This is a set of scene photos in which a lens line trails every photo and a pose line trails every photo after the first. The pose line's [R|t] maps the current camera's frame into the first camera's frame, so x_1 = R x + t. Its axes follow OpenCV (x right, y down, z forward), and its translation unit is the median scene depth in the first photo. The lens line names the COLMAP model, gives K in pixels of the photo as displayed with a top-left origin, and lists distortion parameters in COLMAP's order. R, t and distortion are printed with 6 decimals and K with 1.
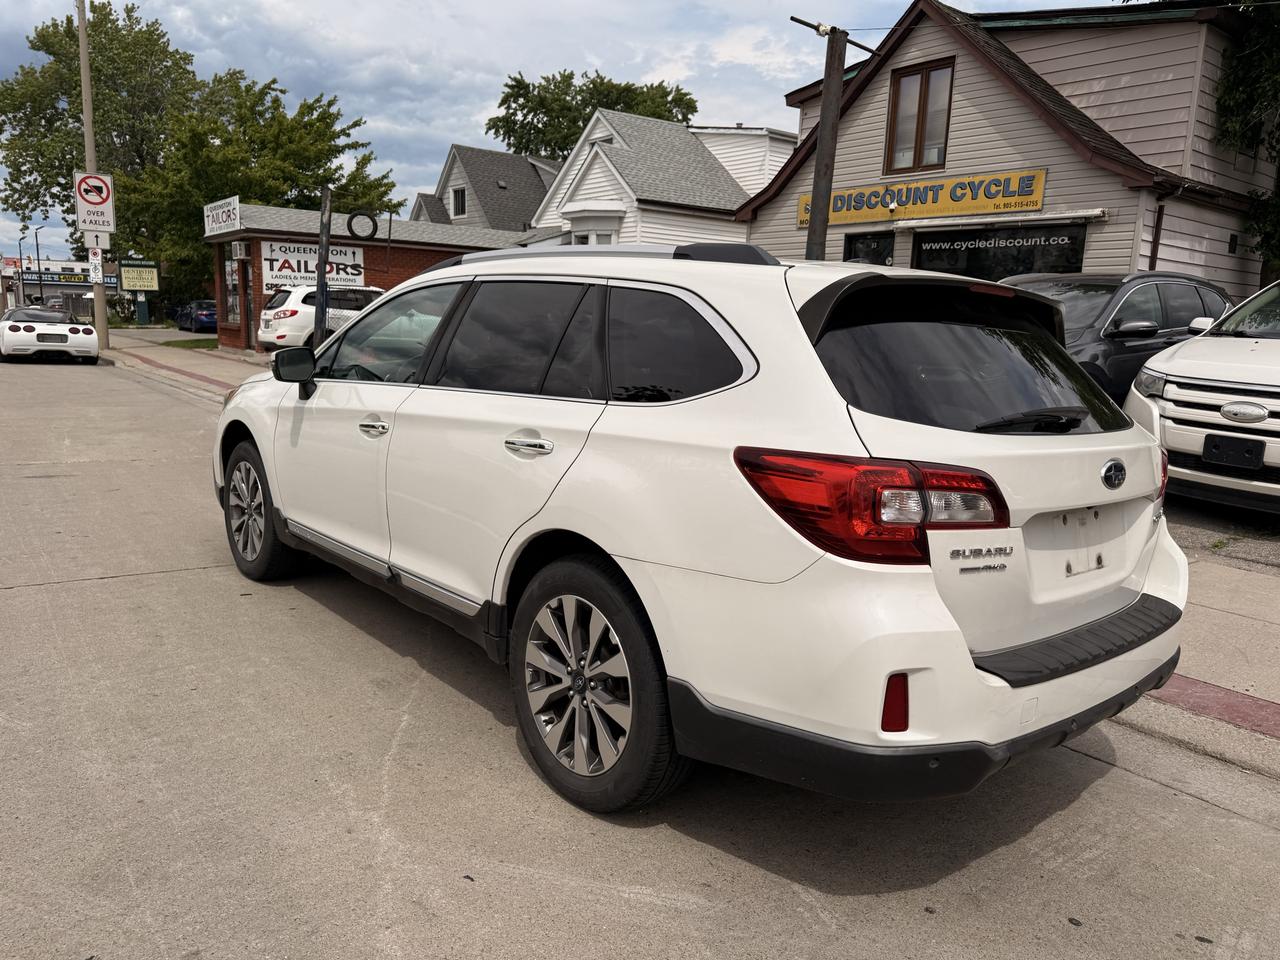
lens RADIAL K [[911.7, 0, 639.9], [0, 911.7, 480.1], [0, 0, 1]] dist [0.017157, -0.020416]
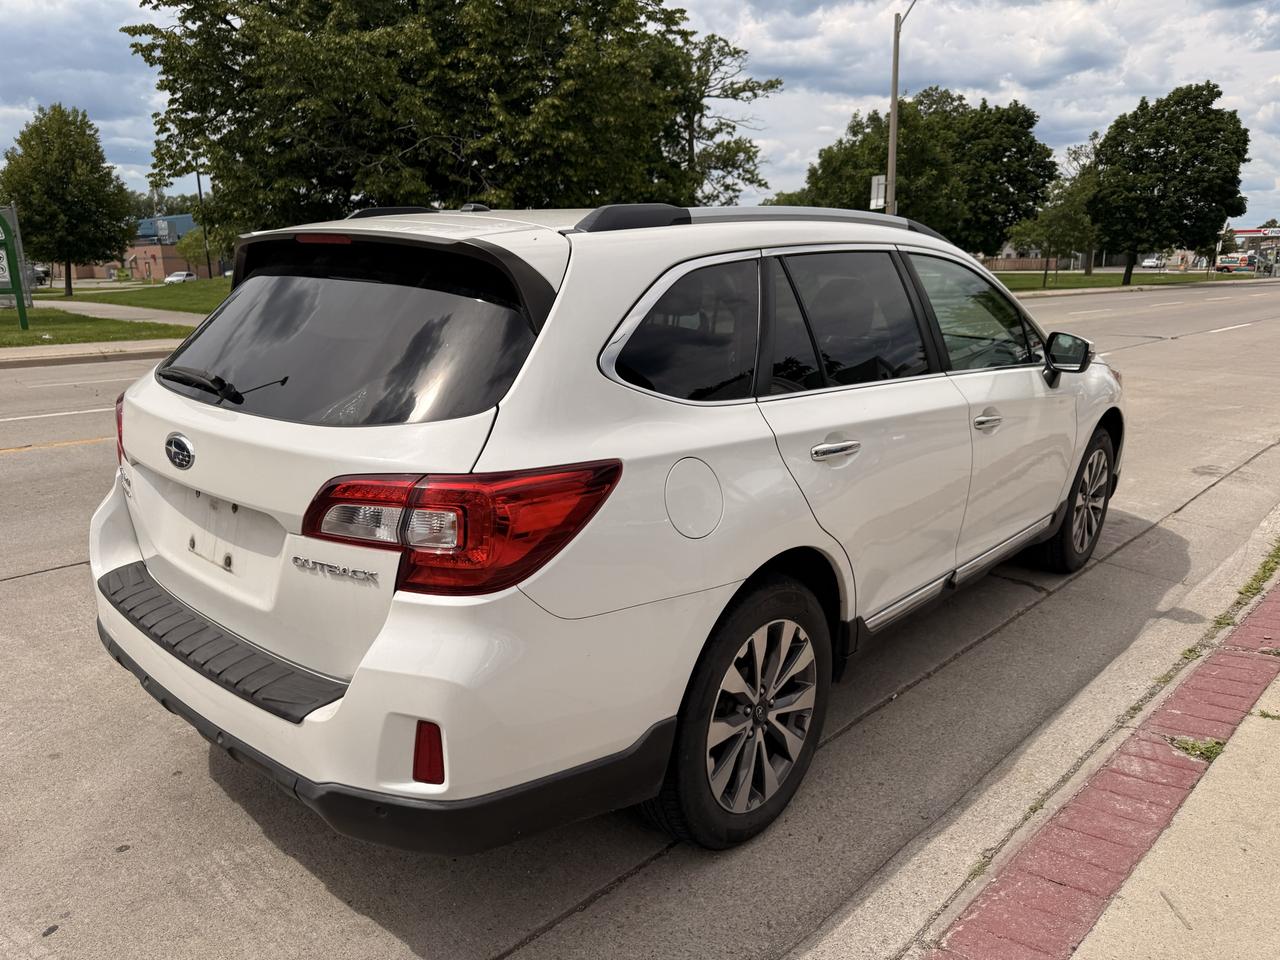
lens RADIAL K [[911.7, 0, 643.7], [0, 911.7, 482.2], [0, 0, 1]] dist [0.017157, -0.020416]
pose [[0.146562, 0.197086, -0.969369, 0.710934], [-0.160492, 0.971705, 0.173296, -0.099162], [0.976095, 0.130177, 0.174046, 0.637814]]
